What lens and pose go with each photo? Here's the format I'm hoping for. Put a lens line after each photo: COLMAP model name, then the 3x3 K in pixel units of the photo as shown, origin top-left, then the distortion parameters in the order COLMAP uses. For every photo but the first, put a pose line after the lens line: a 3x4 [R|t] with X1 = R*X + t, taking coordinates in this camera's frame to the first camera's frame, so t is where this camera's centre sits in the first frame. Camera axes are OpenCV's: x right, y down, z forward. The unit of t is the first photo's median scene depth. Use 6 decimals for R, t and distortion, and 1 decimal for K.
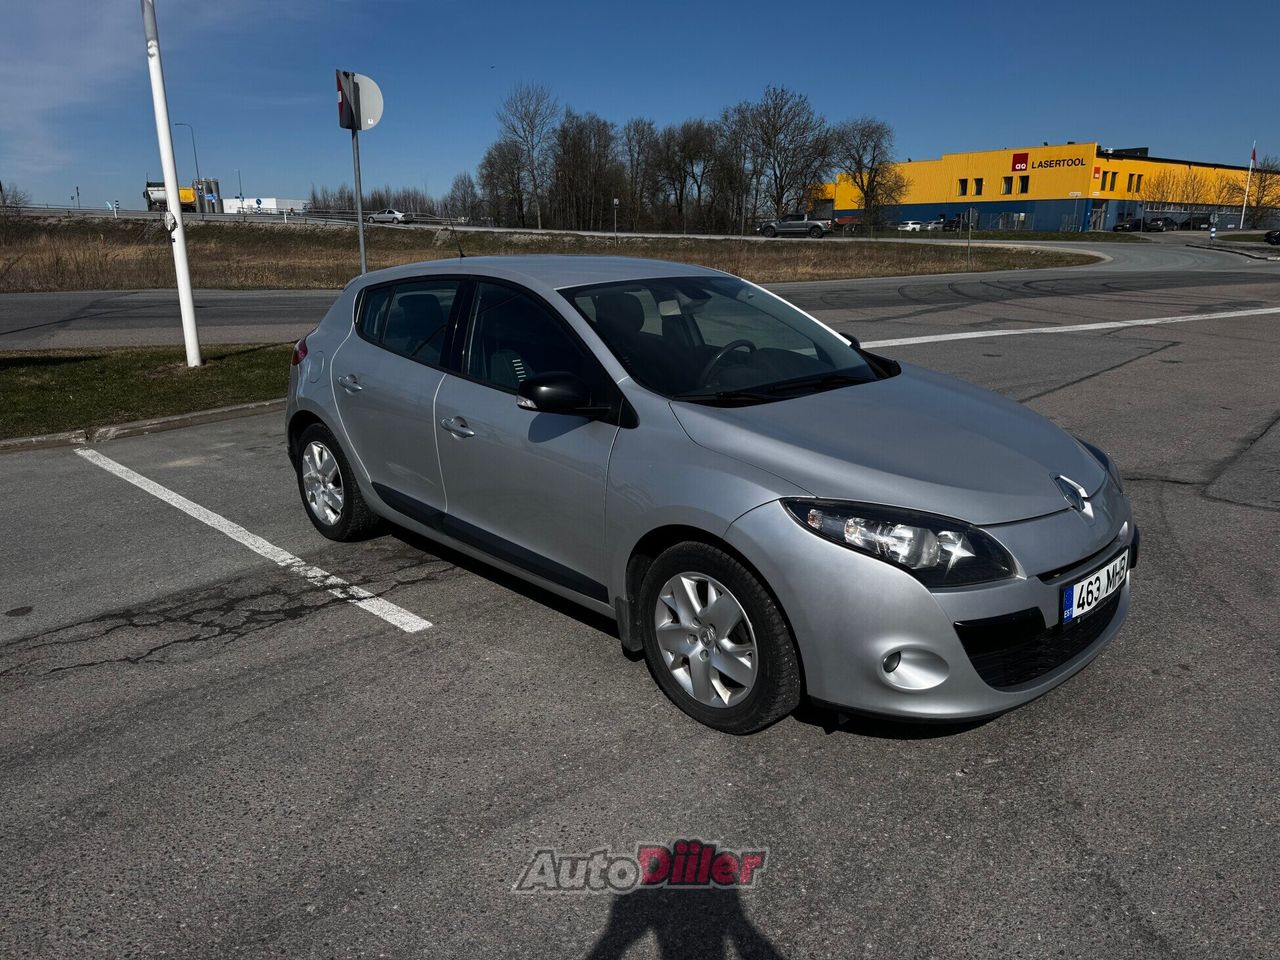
lens RADIAL K [[901.1, 0, 635.4], [0, 901.1, 483.6], [0, 0, 1]] dist [0.000565, 0.003159]
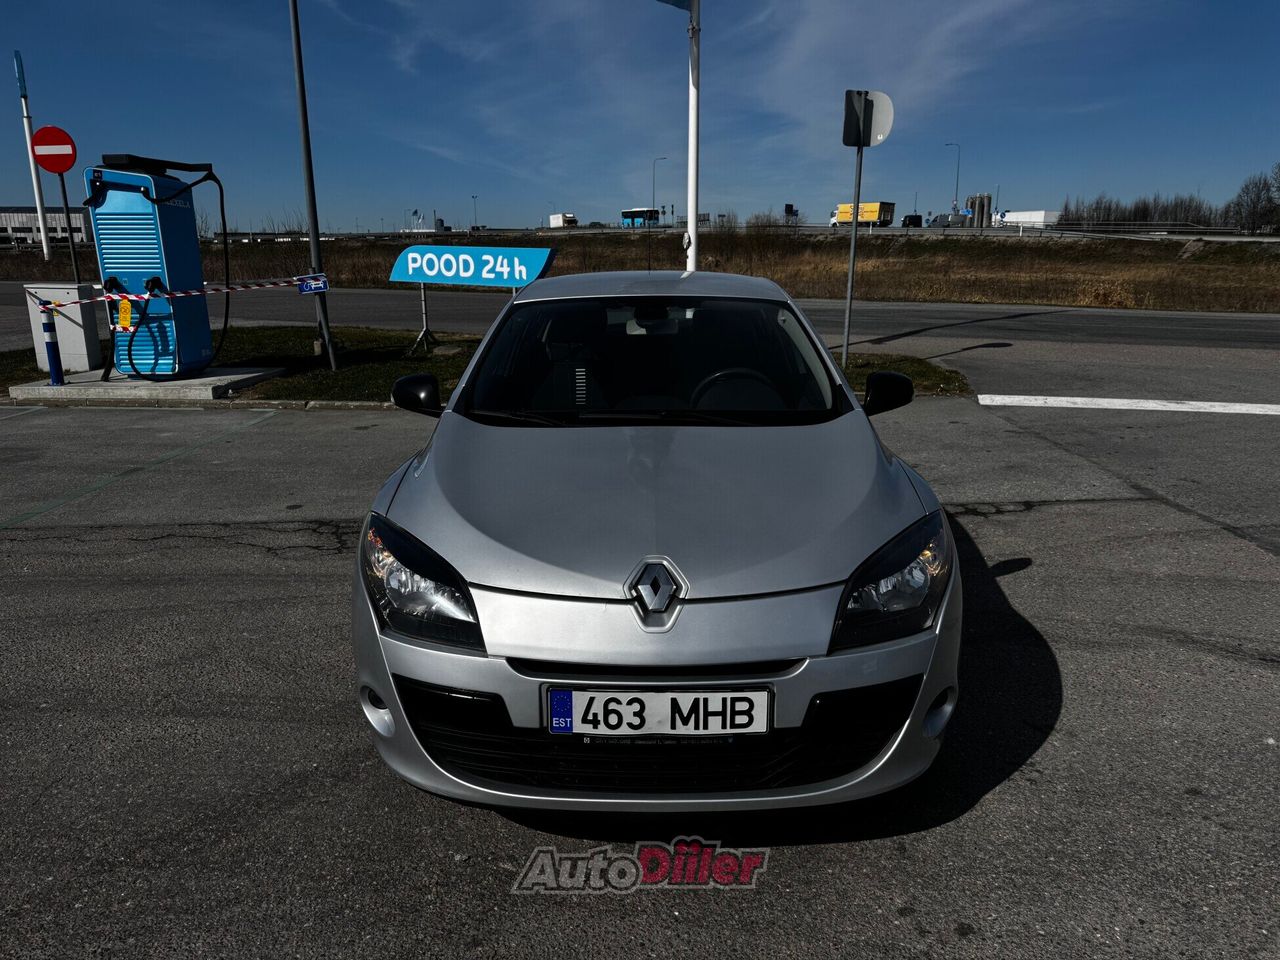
lens RADIAL K [[895.5, 0, 635.7], [0, 895.5, 479.2], [0, 0, 1]] dist [0.060193, -0.075615]
pose [[0.706073, 0.171072, -0.687165, 0.034508], [-0.183790, 0.981399, 0.055476, -0.004207], [0.683873, 0.087124, 0.724380, 0.014709]]
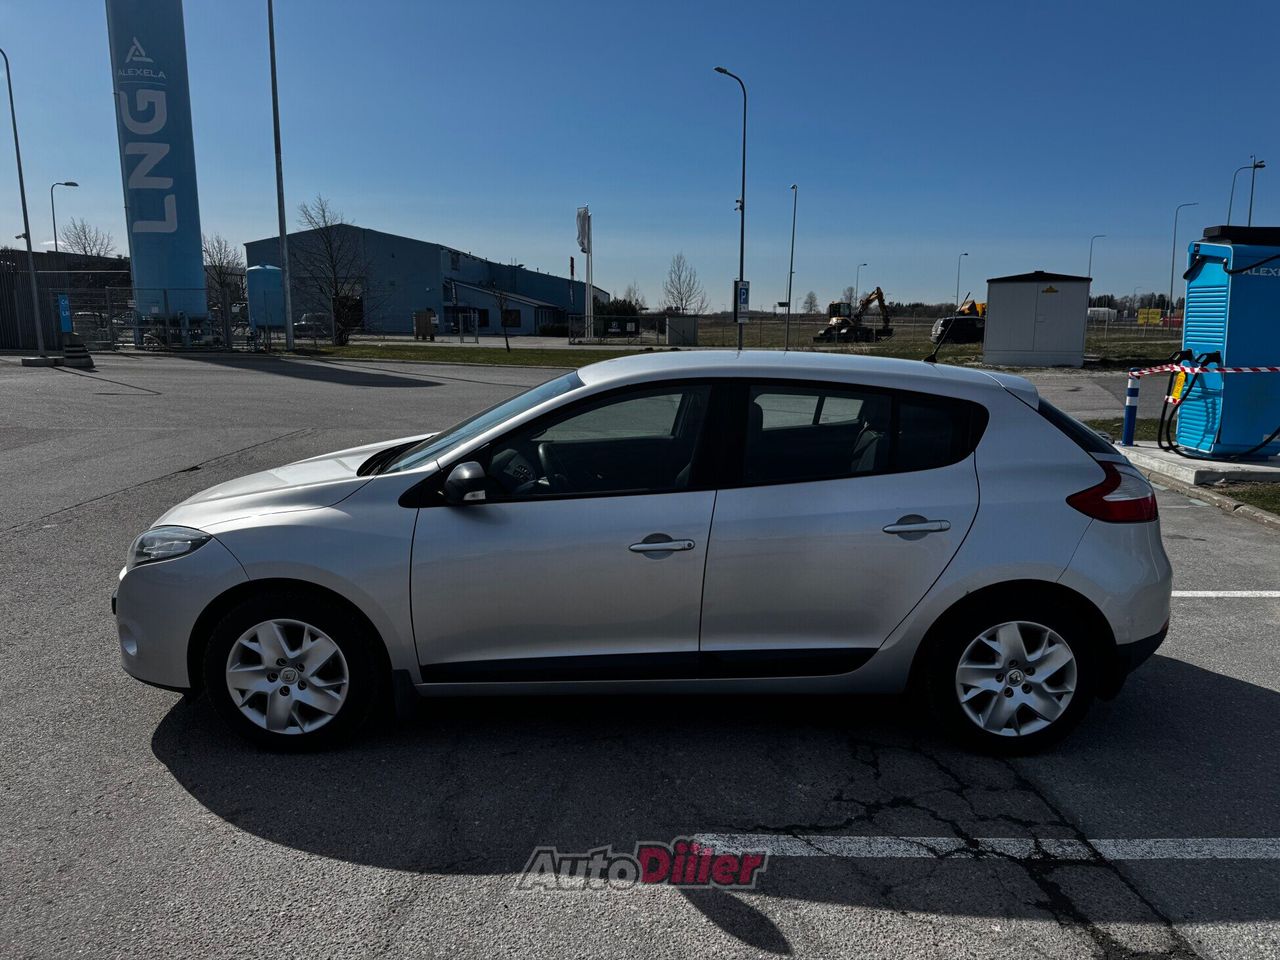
lens RADIAL K [[904.6, 0, 640.0], [0, 904.6, 480.0], [0, 0, 1]] dist [0.032300, -0.049827]
pose [[-0.700290, 0.122840, -0.703210, 0.035084], [-0.191531, 0.916633, 0.350857, -0.023520], [0.687685, 0.380388, -0.618381, 0.082985]]
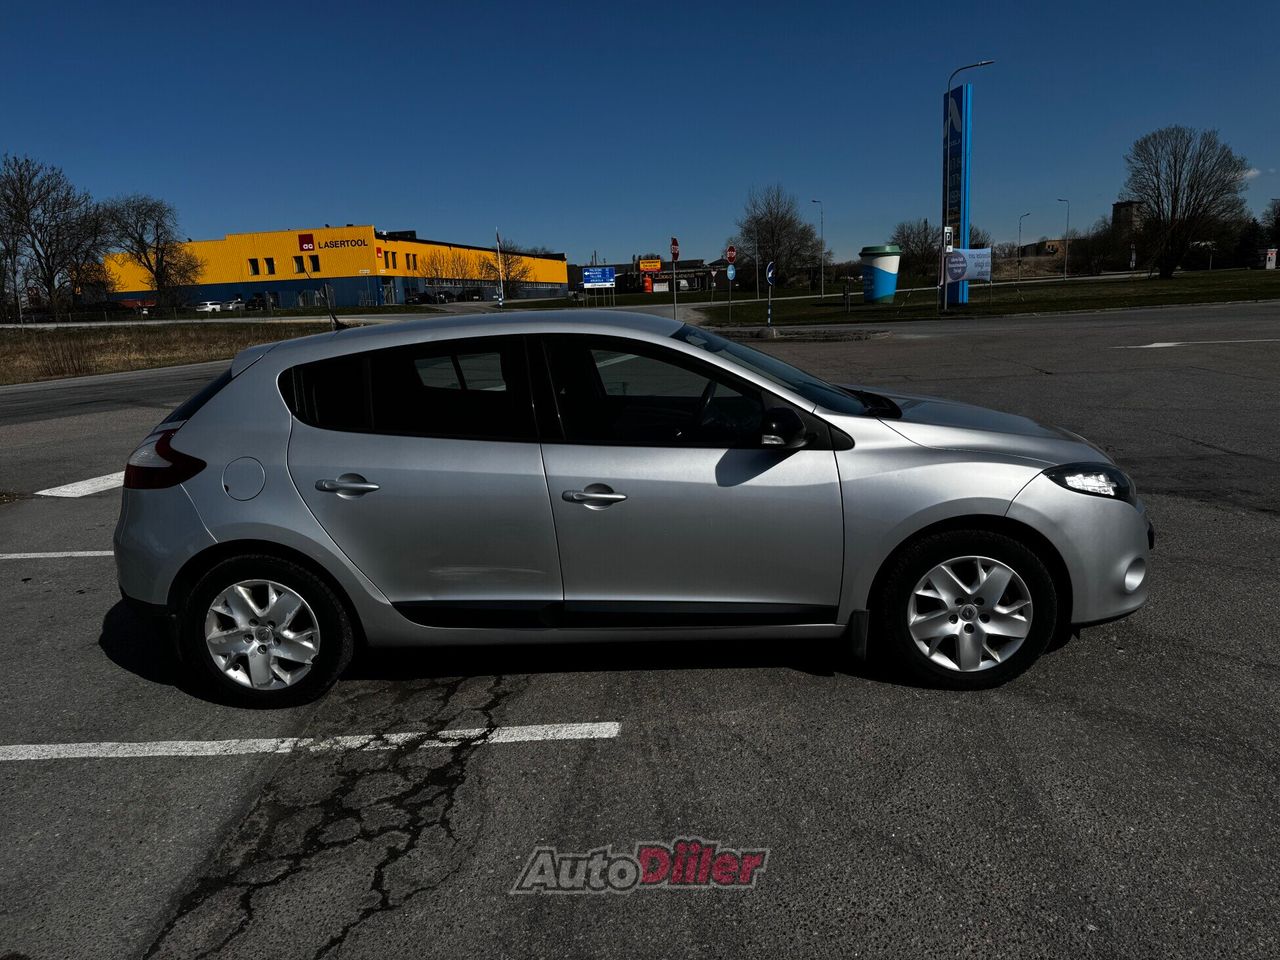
lens RADIAL K [[904.6, 0, 640.0], [0, 904.6, 480.0], [0, 0, 1]] dist [0.032300, -0.049827]
pose [[0.730398, -0.167247, 0.662229, -0.034457], [0.224823, 0.974398, -0.001880, -0.003052], [-0.644960, 0.150257, 0.749299, 0.013310]]
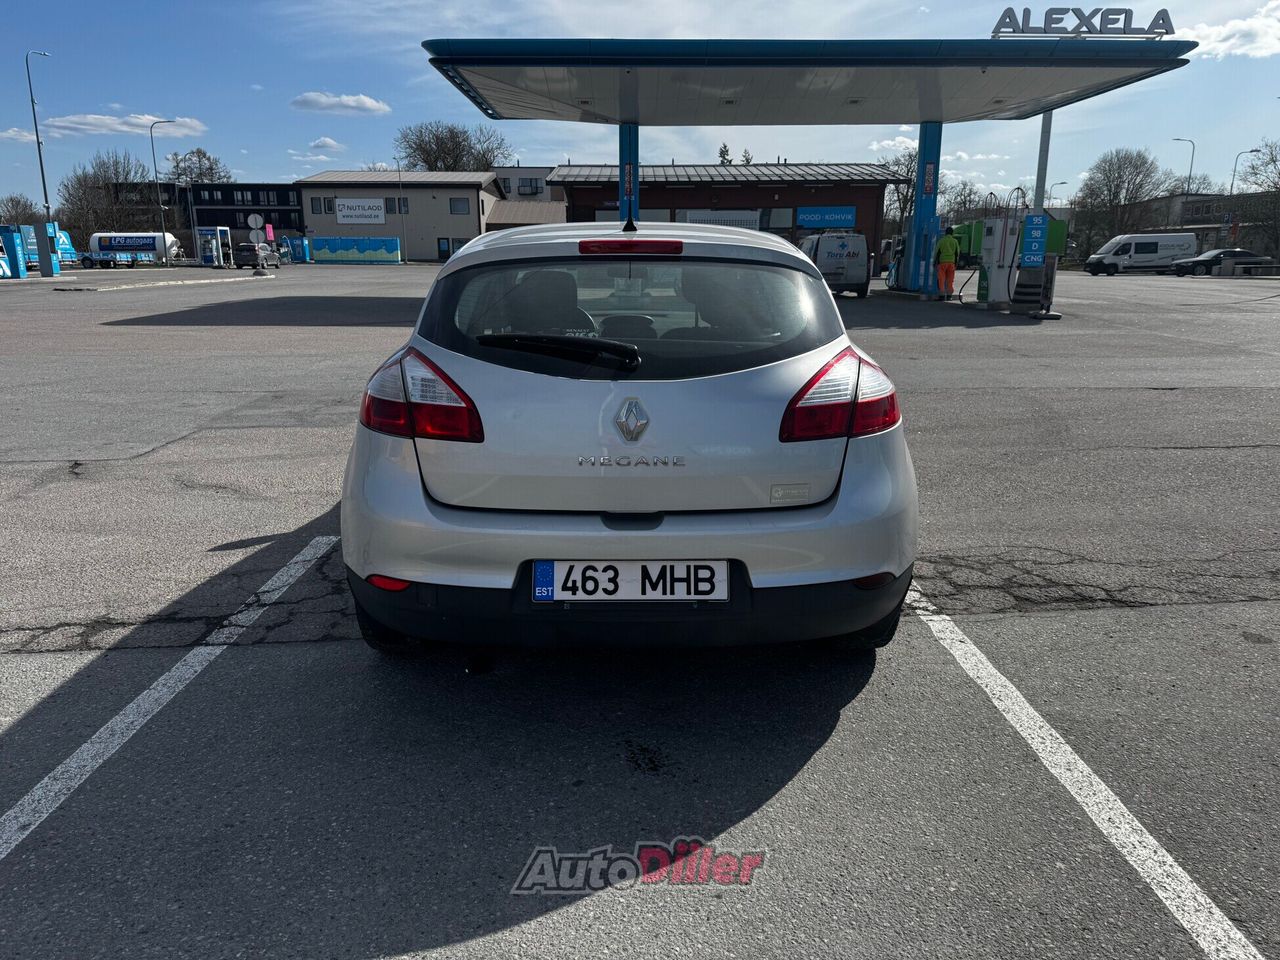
lens RADIAL K [[878.6, 0, 640.0], [0, 878.6, 480.0], [0, 0, 1]] dist [0.030123, -0.070723]
pose [[-0.725582, -0.164663, 0.668145, -0.037734], [0.186754, 0.887388, 0.421503, -0.021004], [-0.662310, 0.430614, -0.613121, 0.087013]]
